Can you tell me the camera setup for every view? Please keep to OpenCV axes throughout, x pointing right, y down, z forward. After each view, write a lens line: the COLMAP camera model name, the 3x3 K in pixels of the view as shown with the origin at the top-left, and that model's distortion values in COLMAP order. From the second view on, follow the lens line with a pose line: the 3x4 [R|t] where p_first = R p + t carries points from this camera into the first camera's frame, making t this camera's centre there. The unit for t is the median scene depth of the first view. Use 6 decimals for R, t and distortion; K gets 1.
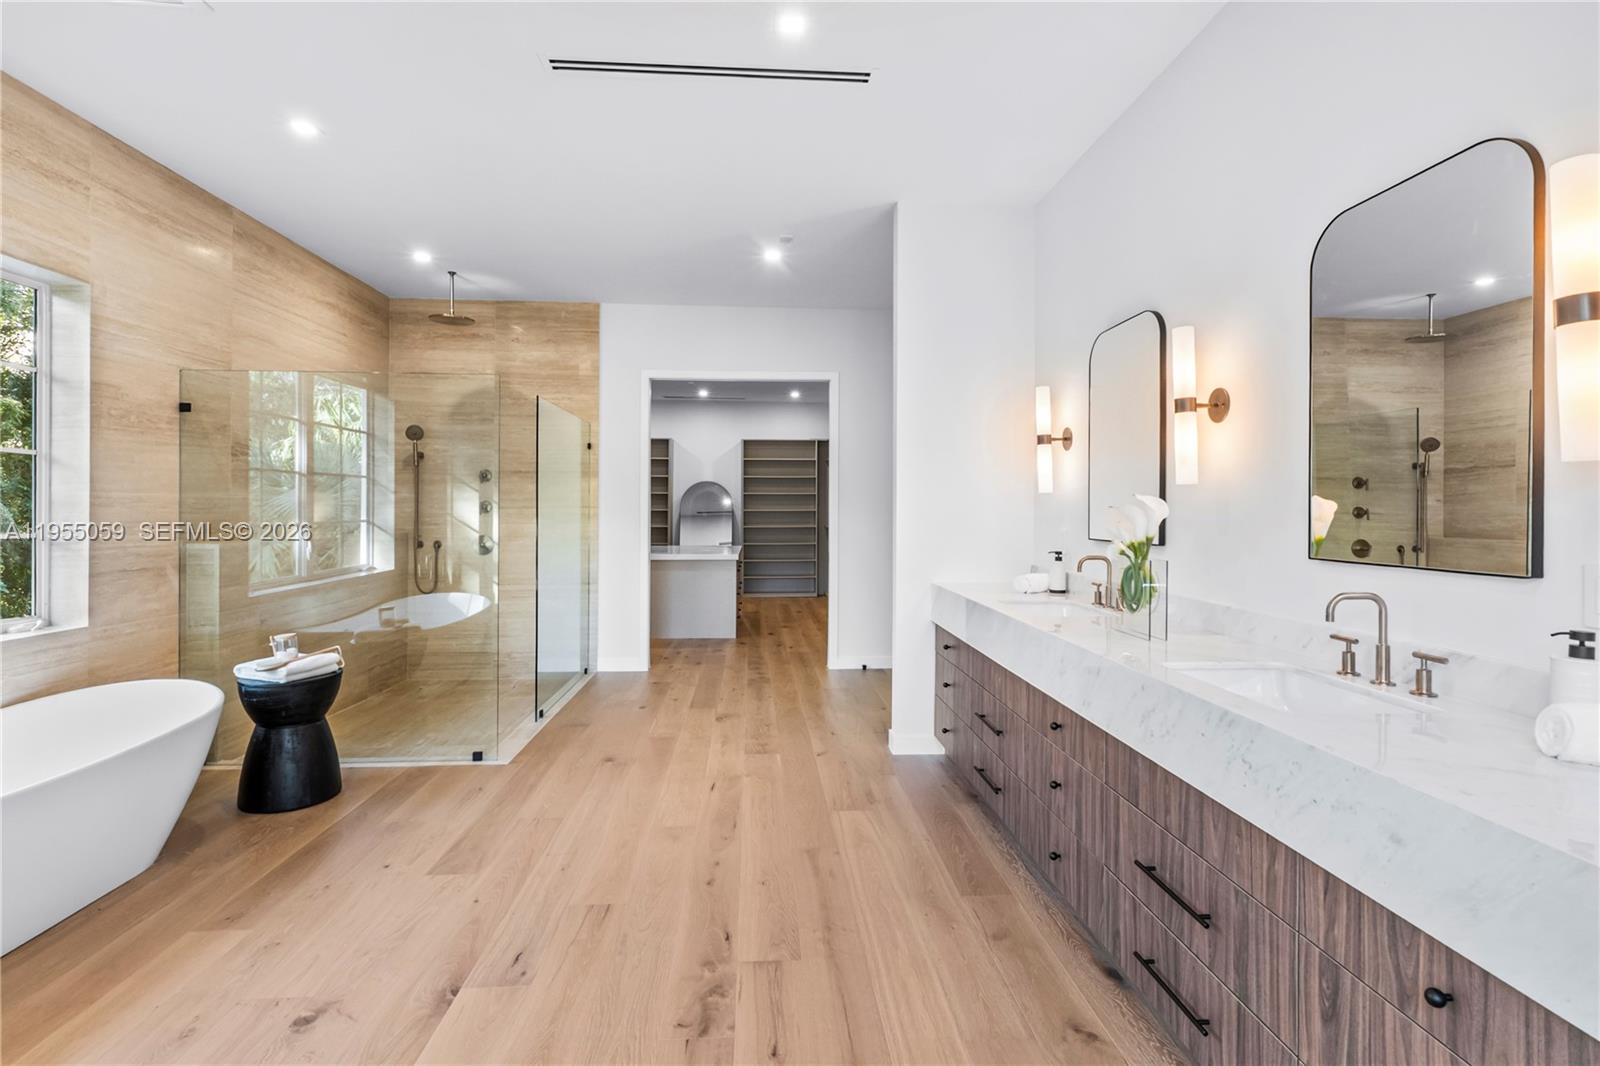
lens RADIAL K [[737.1, 0, 801.8], [0, 737.1, 516.3], [0, 0, 1]] dist [-0.000352, -0.000054]
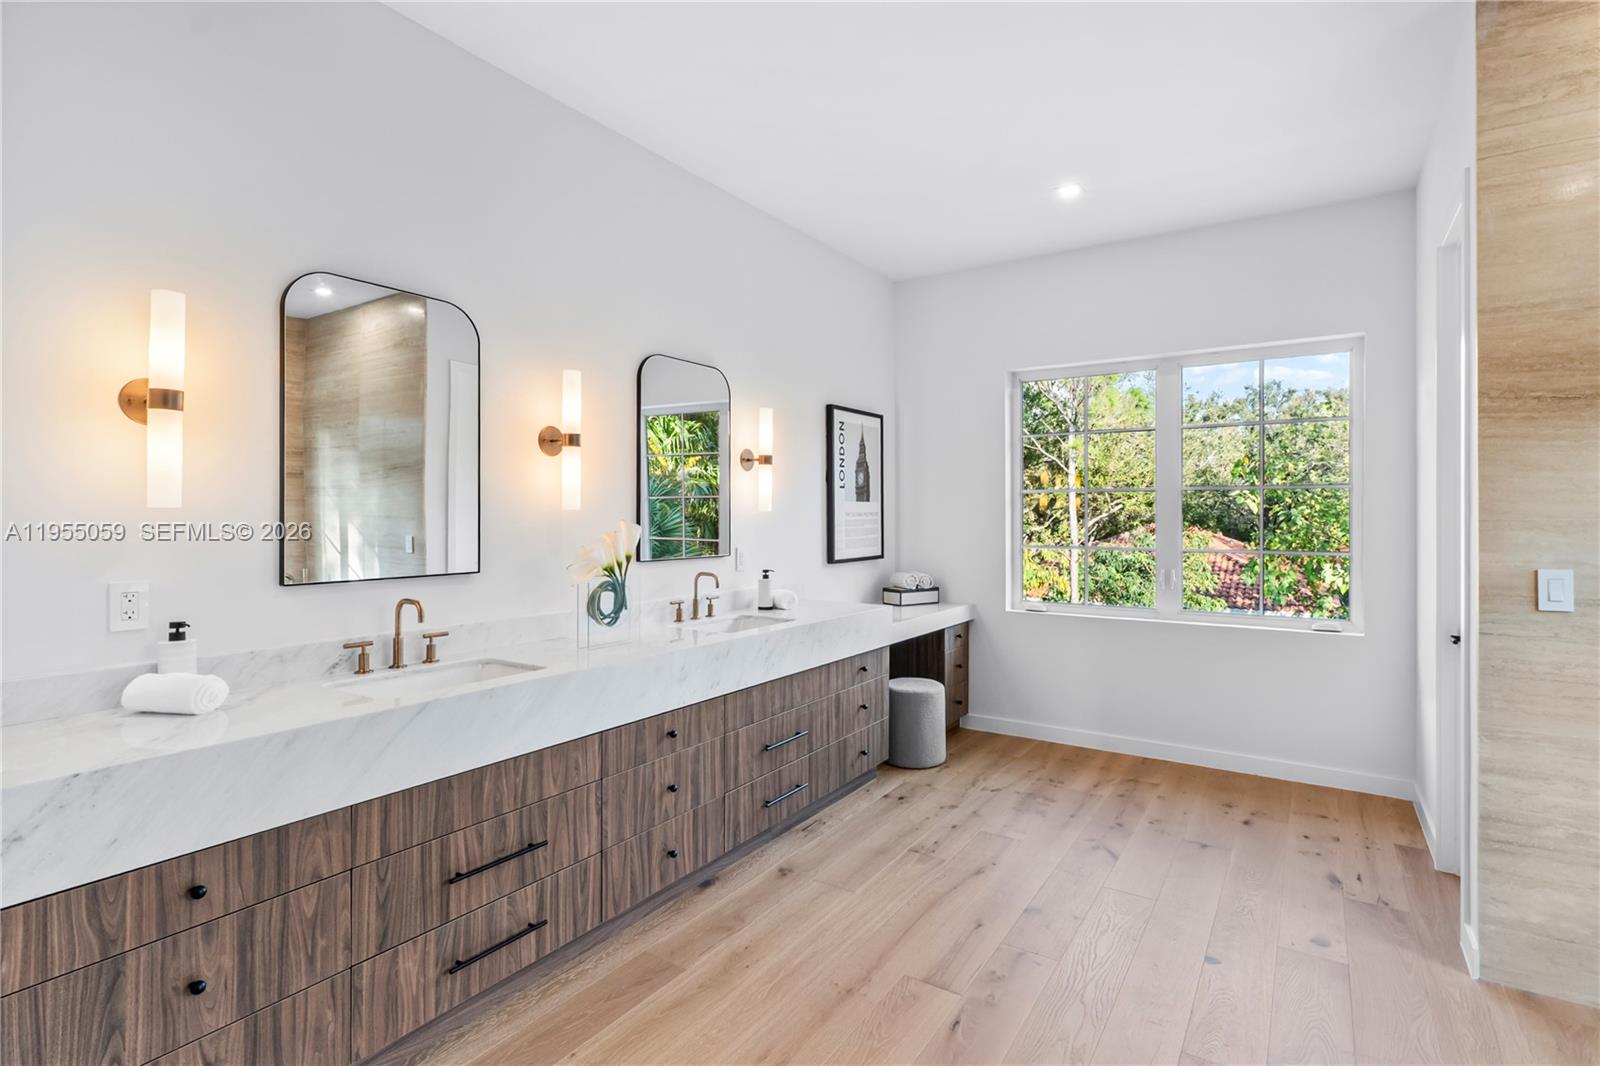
lens RADIAL K [[772.5, 0, 803.1], [0, 772.5, 508.7], [0, 0, 1]] dist [0.000427, -0.000012]
pose [[-0.790519, 0.000663, 0.612437, -0.561637], [0.000223, 1.000000, -0.000794, -0.051769], [-0.612437, -0.000491, -0.790519, 1.975121]]
